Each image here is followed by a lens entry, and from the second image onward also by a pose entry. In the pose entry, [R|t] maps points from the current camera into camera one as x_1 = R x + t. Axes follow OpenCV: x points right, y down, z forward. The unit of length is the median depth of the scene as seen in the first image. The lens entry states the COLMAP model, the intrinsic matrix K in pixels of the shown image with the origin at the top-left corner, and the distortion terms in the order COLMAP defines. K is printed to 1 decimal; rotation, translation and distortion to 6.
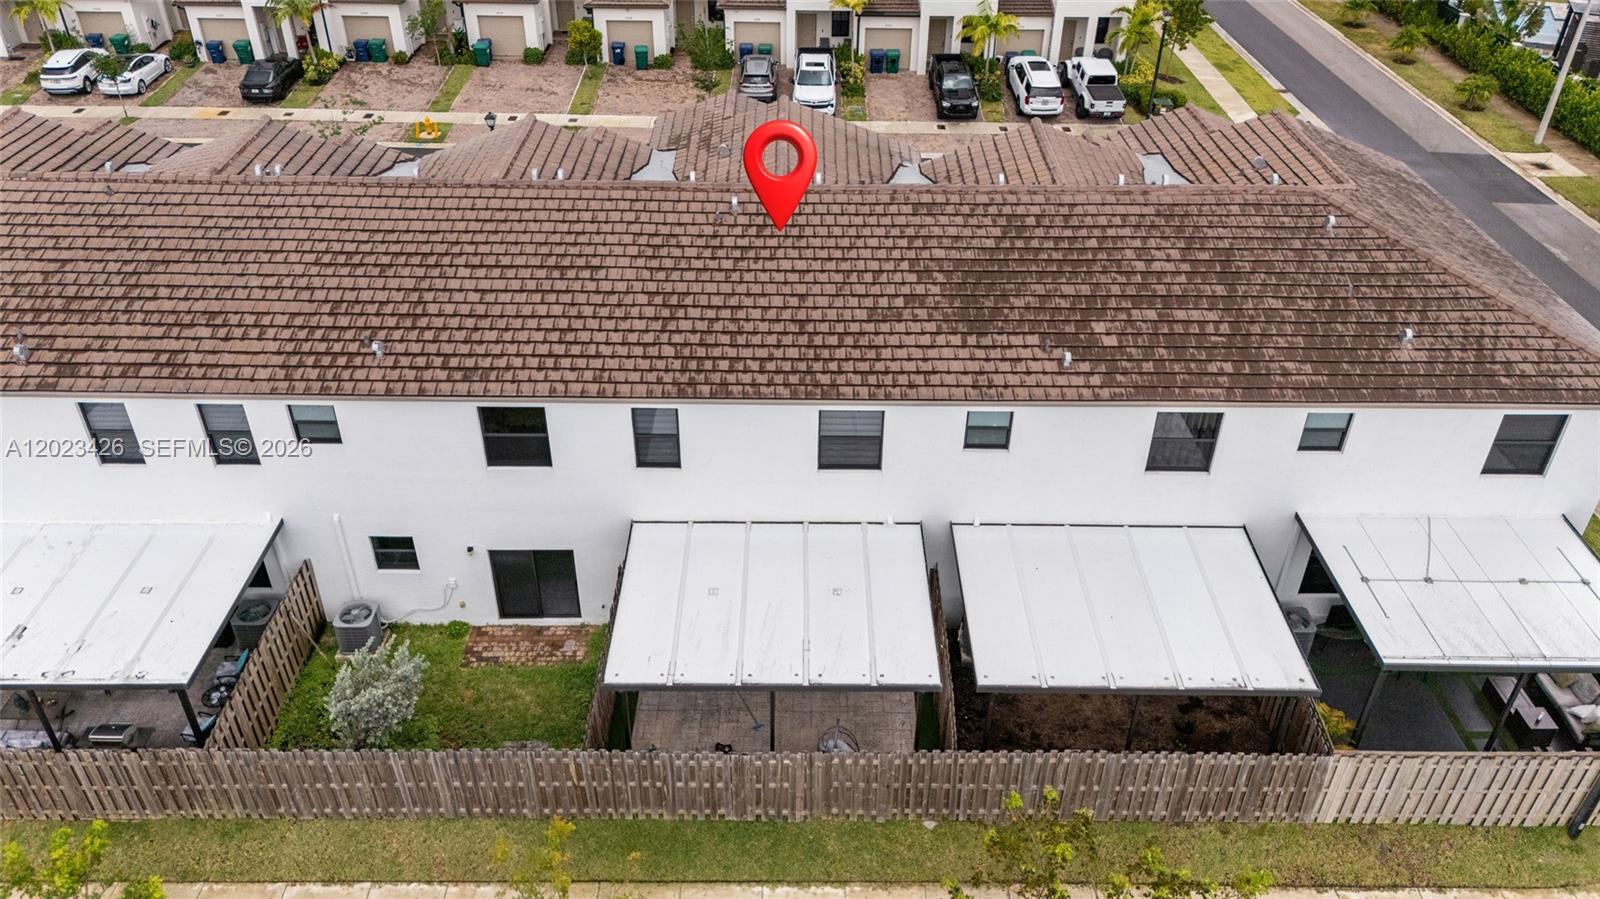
lens RADIAL K [[1180.6, 0, 800.0], [0, 1180.6, 449.5], [0, 0, 1]] dist [0.066640, -0.001743]
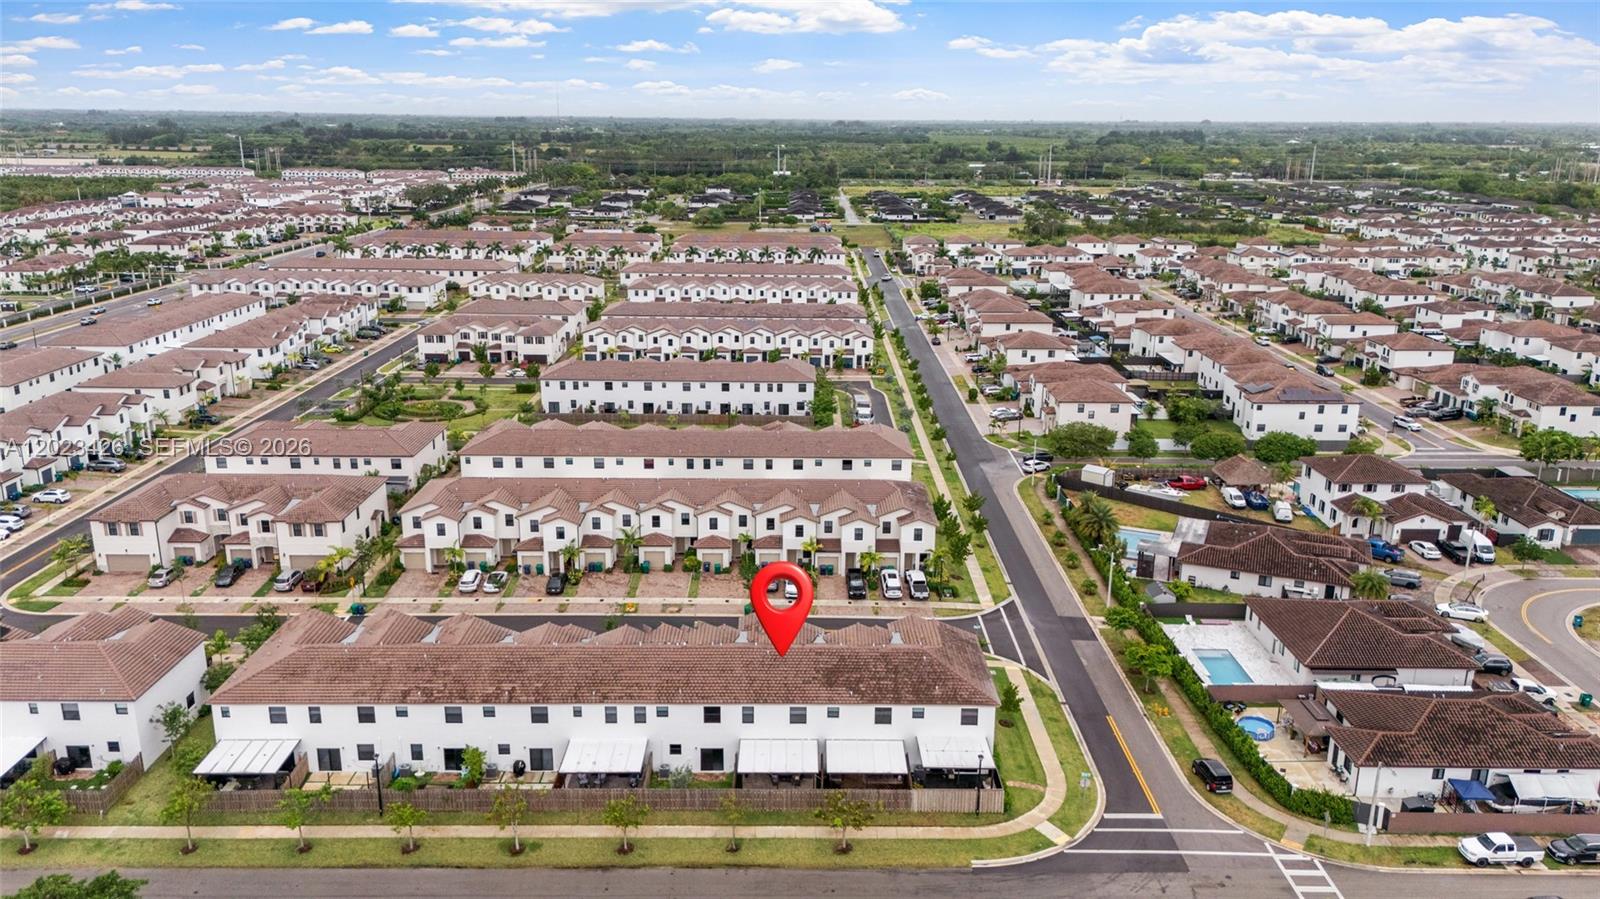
lens RADIAL K [[1181.0, 0, 816.2], [0, 1181.0, 443.3], [0, 0, 1]] dist [0.096437, -0.084179]
pose [[0.999863, -0.000043, 0.016550, 0.015838], [0.005307, 0.948036, -0.318118, 0.163546], [-0.015676, 0.318163, 0.947907, -1.263487]]
